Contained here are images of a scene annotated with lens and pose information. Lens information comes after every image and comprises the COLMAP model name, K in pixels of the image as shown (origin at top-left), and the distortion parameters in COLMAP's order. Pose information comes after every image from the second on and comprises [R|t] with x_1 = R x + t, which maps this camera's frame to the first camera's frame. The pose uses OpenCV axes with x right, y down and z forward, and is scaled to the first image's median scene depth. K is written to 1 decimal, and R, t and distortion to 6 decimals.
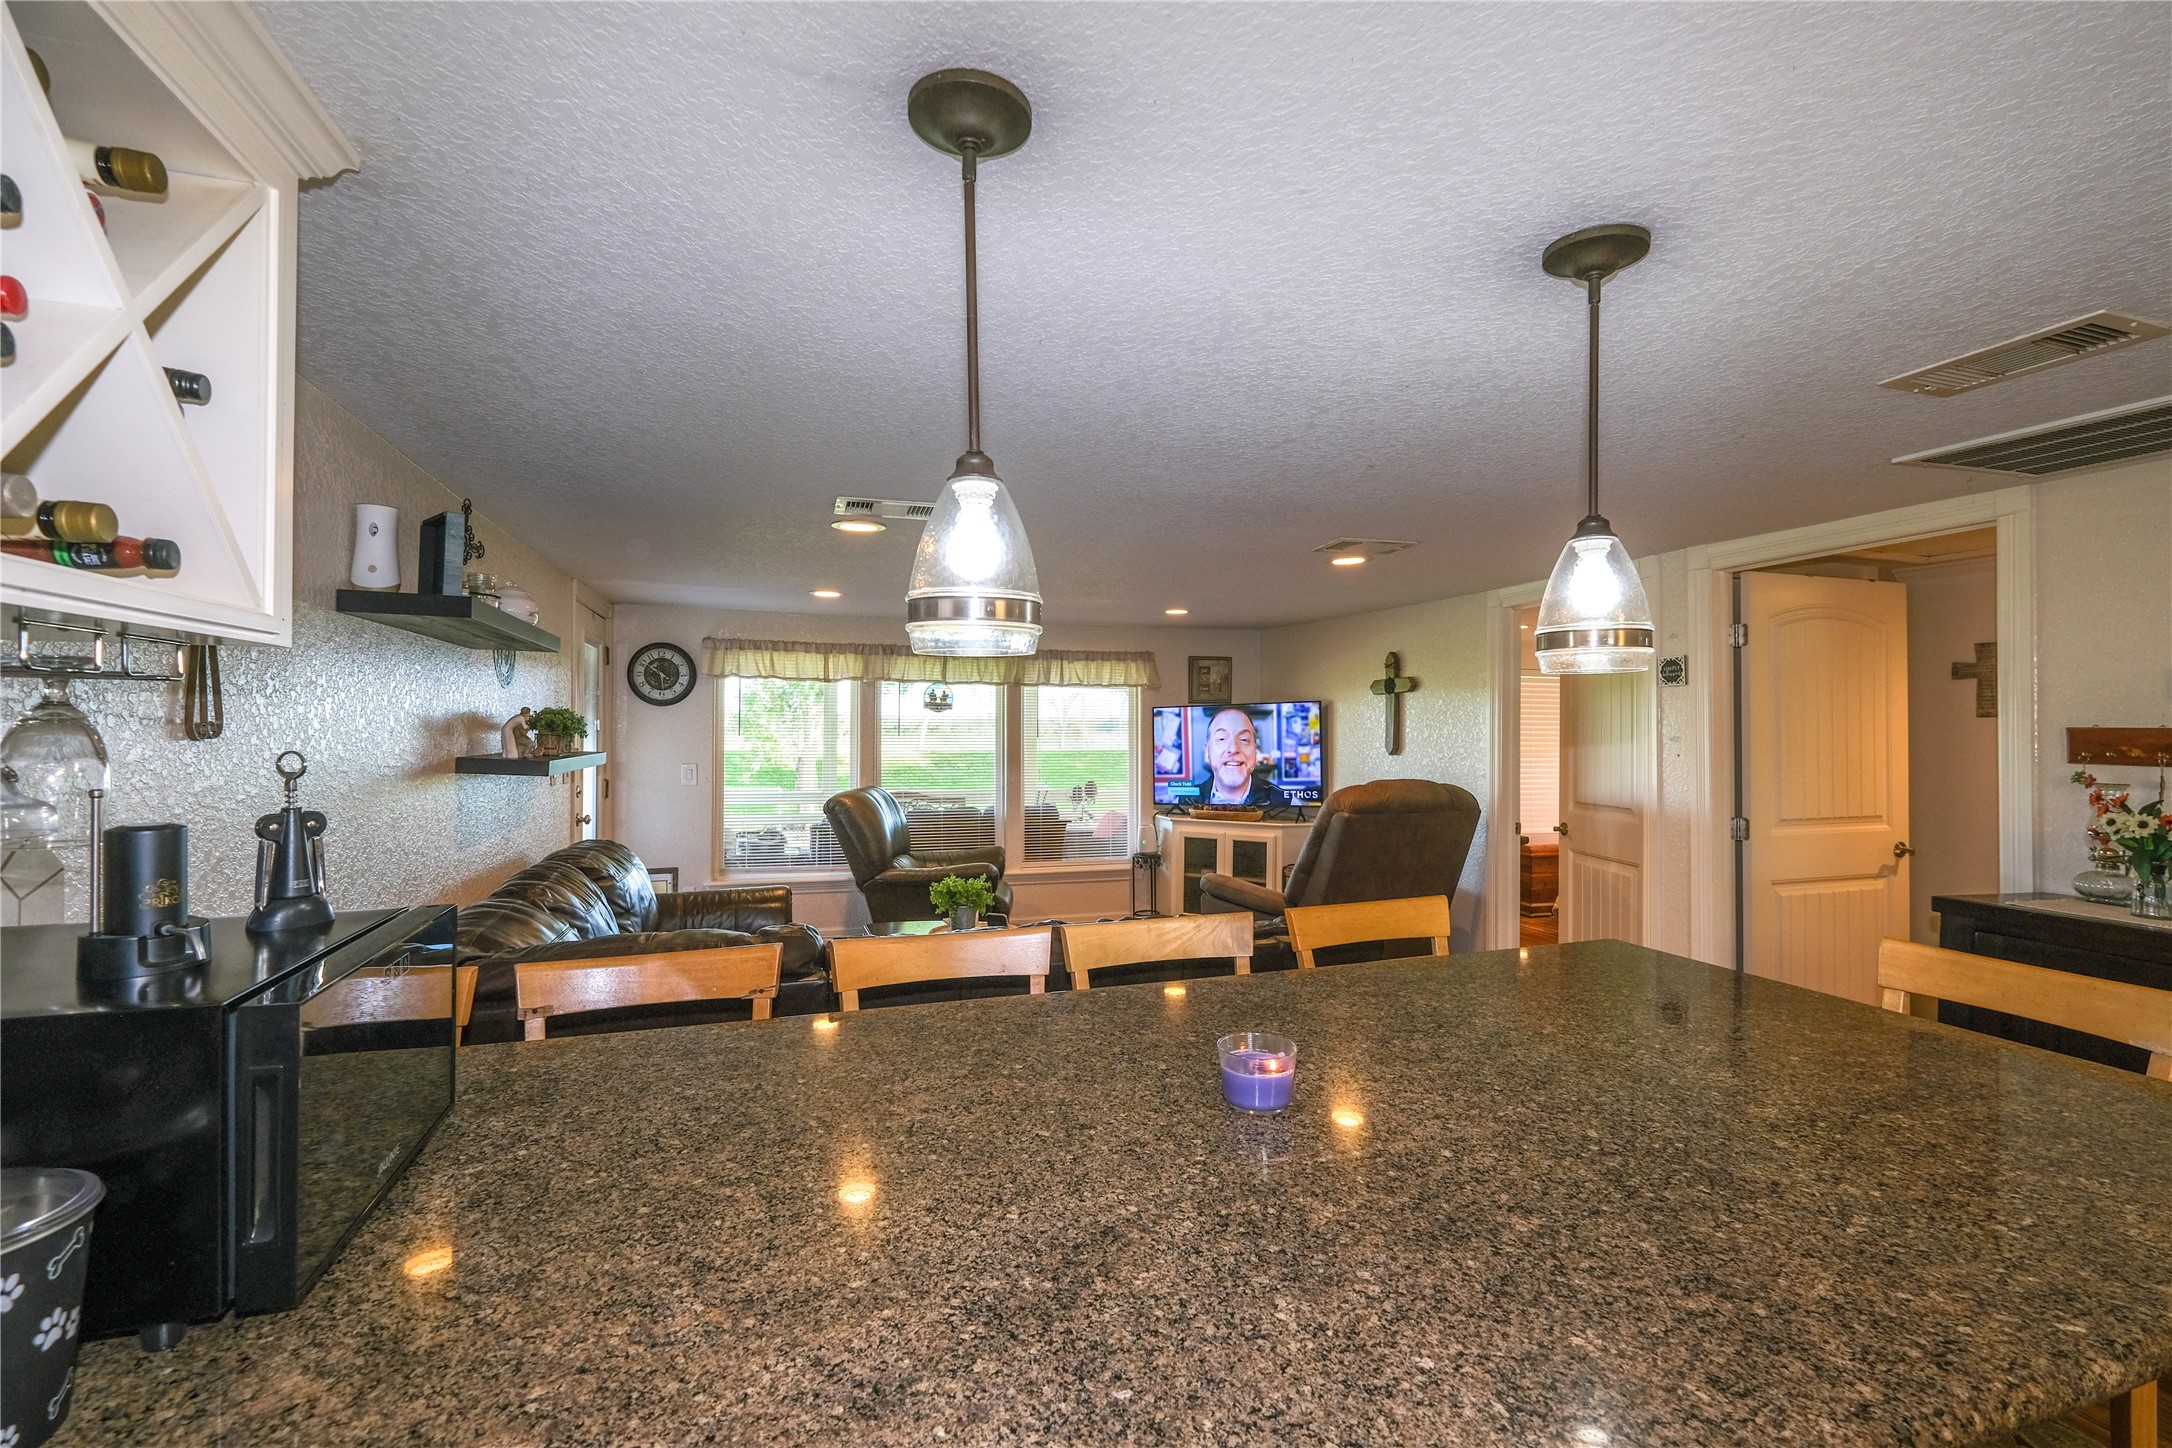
lens RADIAL K [[948.0, 0, 1088.3], [0, 948.0, 723.1], [0, 0, 1]] dist [-0.001909, 0.000516]
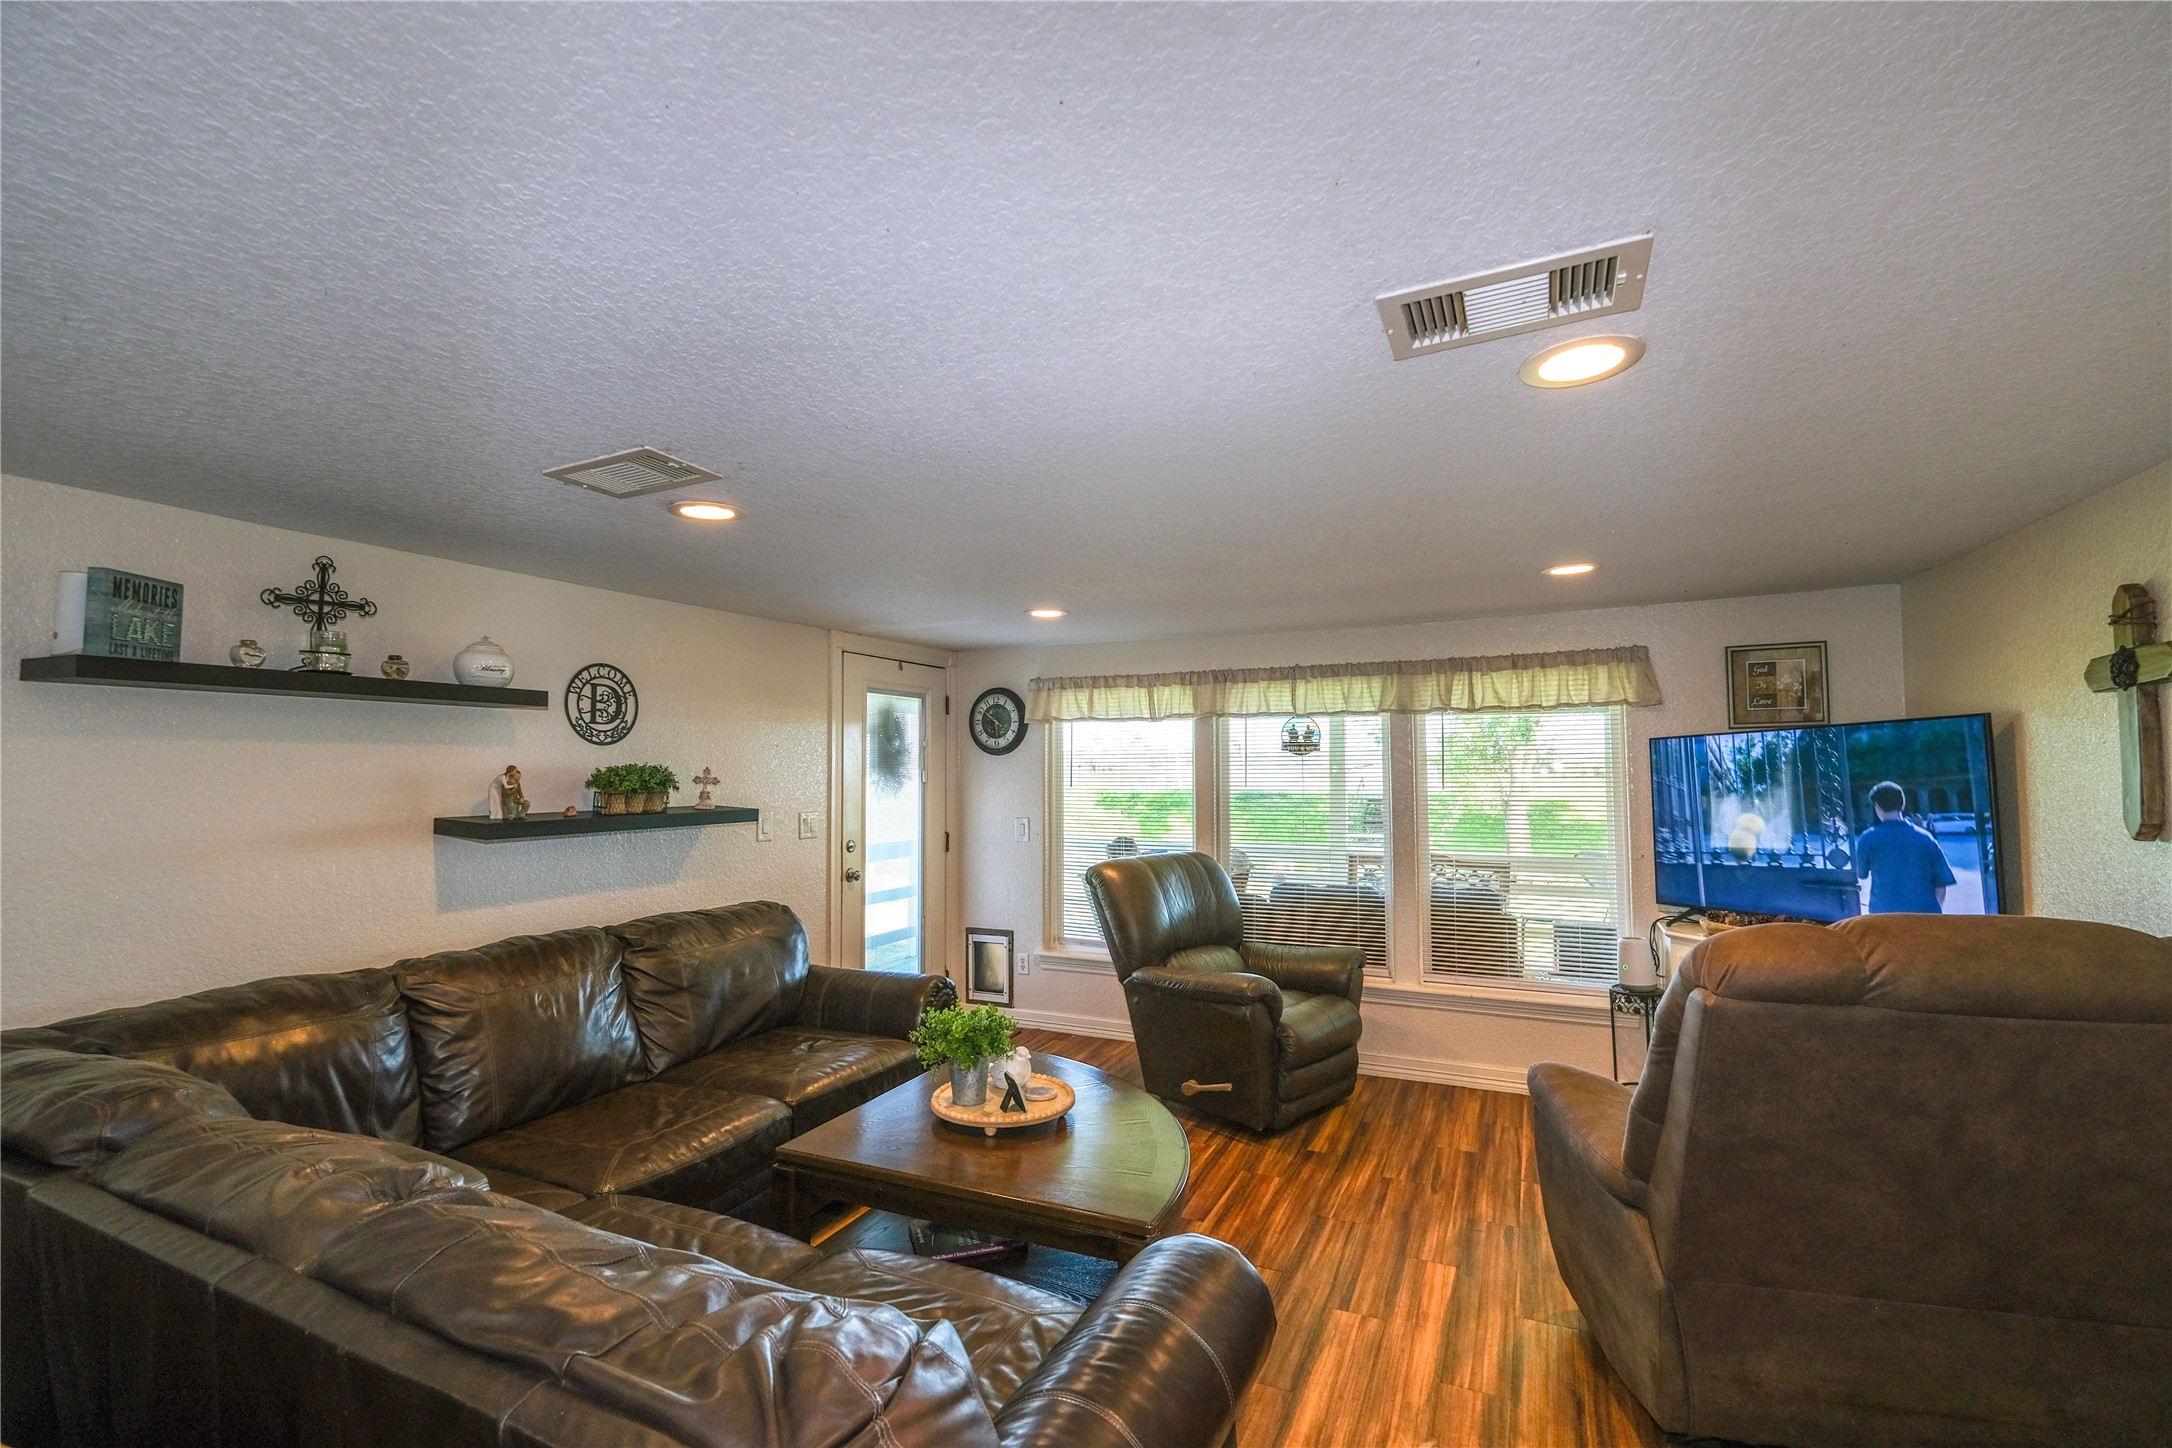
lens RADIAL K [[942.3, 0, 1088.3], [0, 942.3, 713.7], [0, 0, 1]] dist [-0.000511, -0.000181]
pose [[0.717529, -0.051697, -0.694607, 0.264806], [0.014140, 0.998117, -0.059679, -0.002027], [0.696385, 0.032999, 0.716909, 0.390488]]
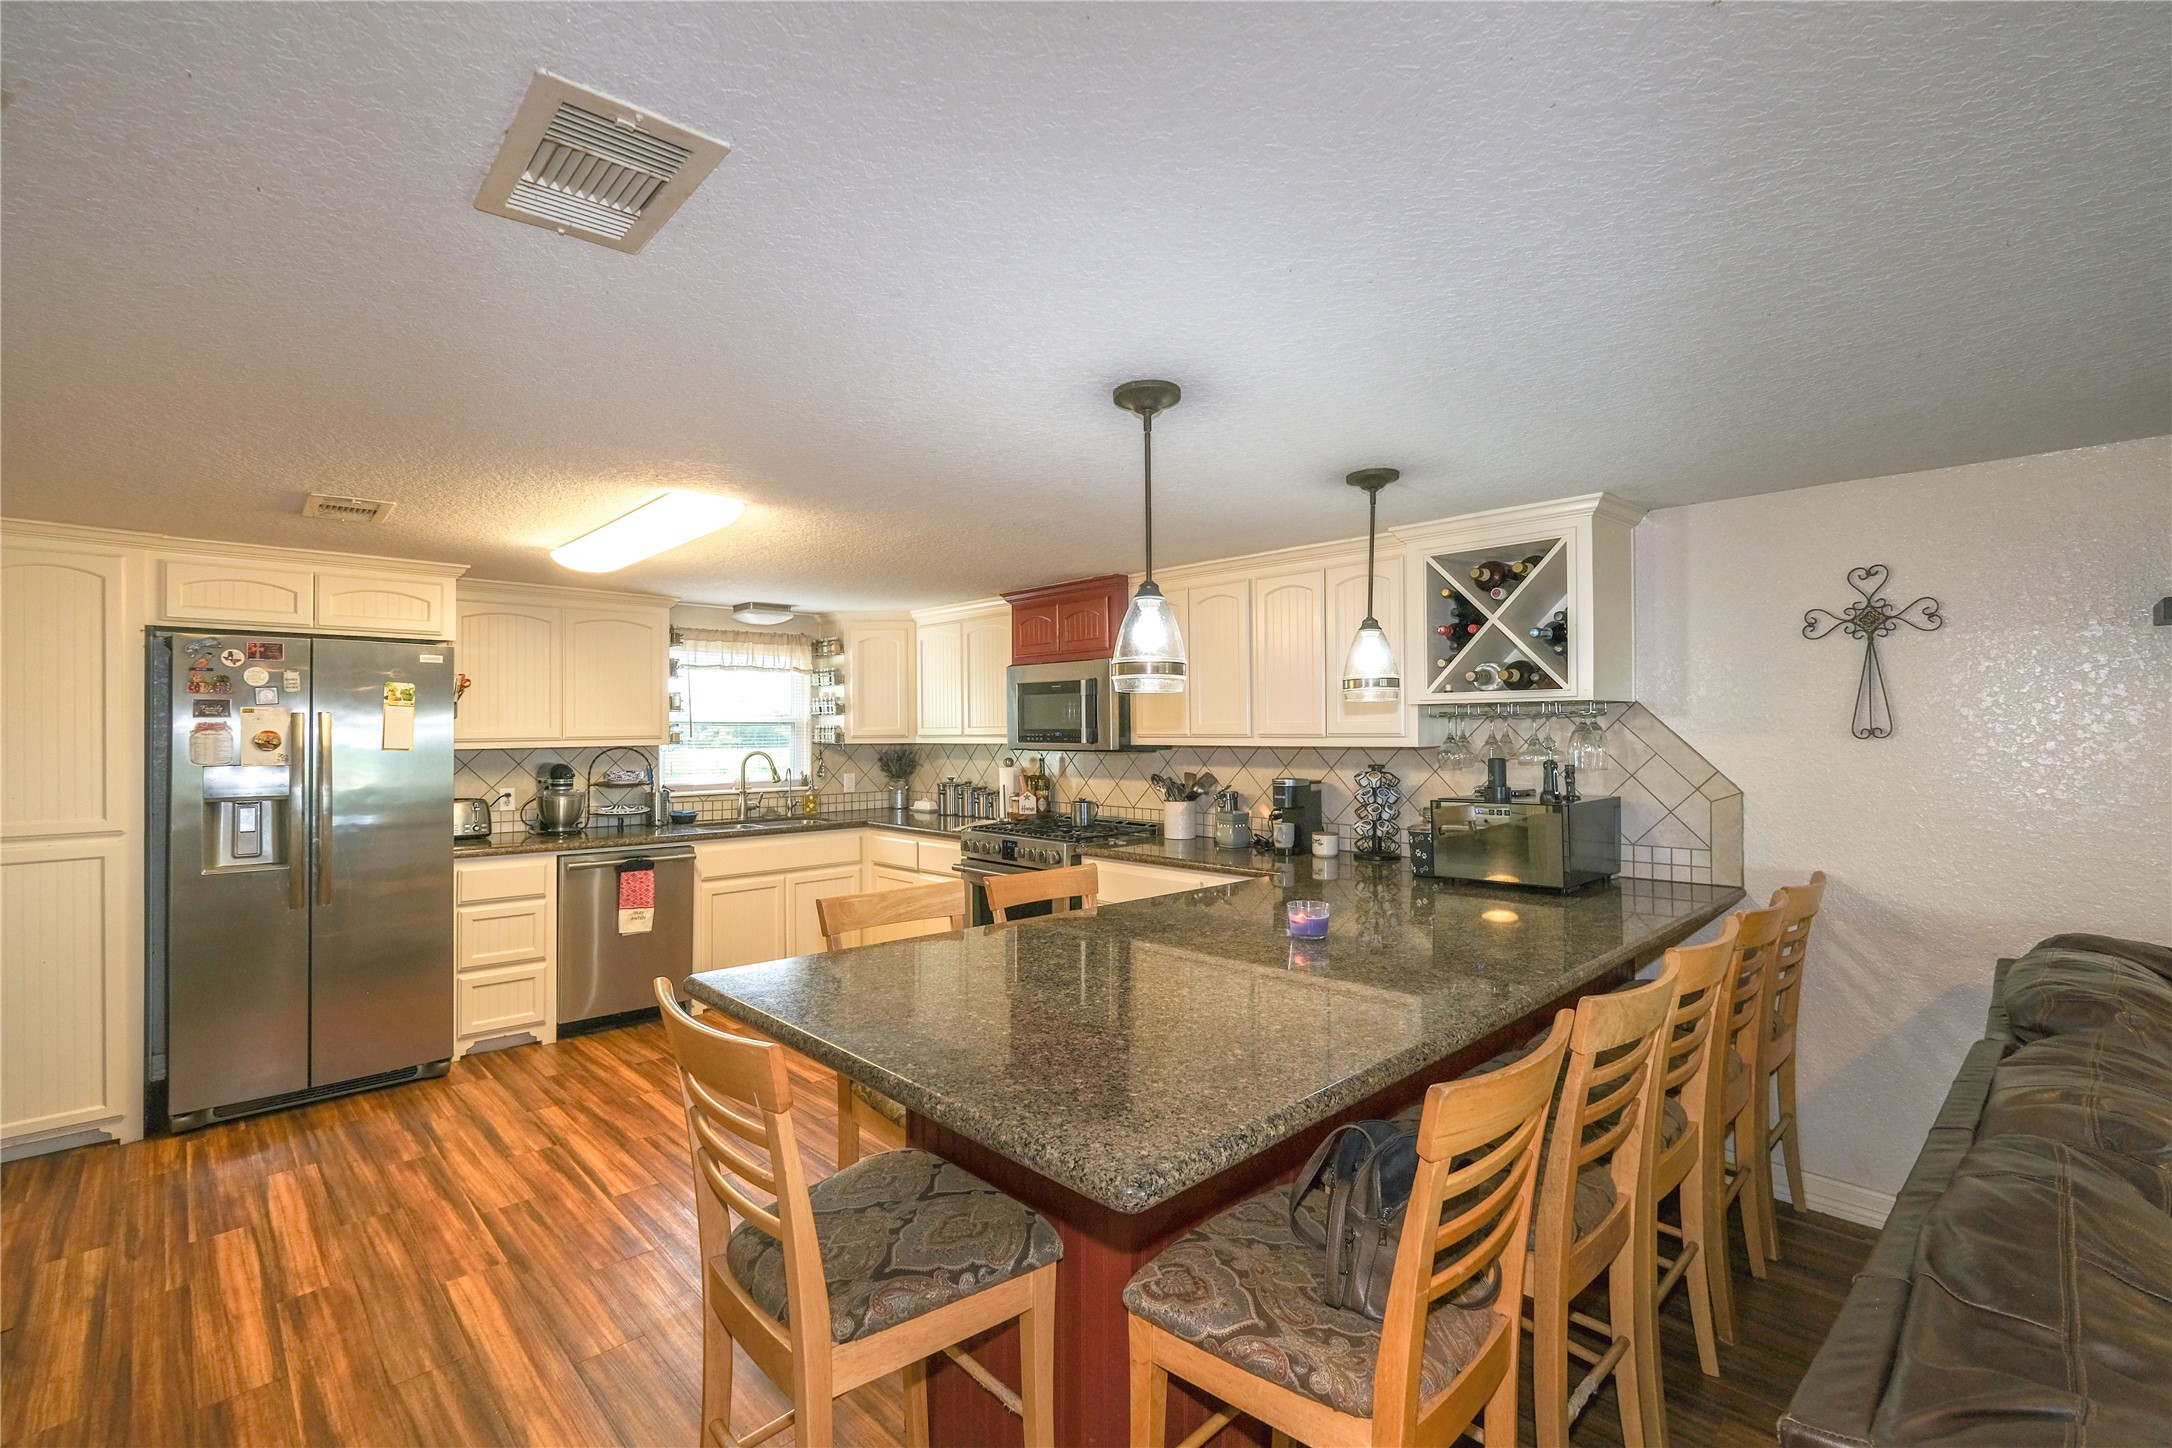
lens RADIAL K [[948.0, 0, 1088.3], [0, 948.0, 723.1], [0, 0, 1]] dist [-0.001909, 0.000516]
pose [[-0.904065, -0.003182, -0.427382, 0.288490], [0.001702, 0.999938, -0.011044, 0.002006], [0.427391, -0.010712, -0.904004, 0.530010]]
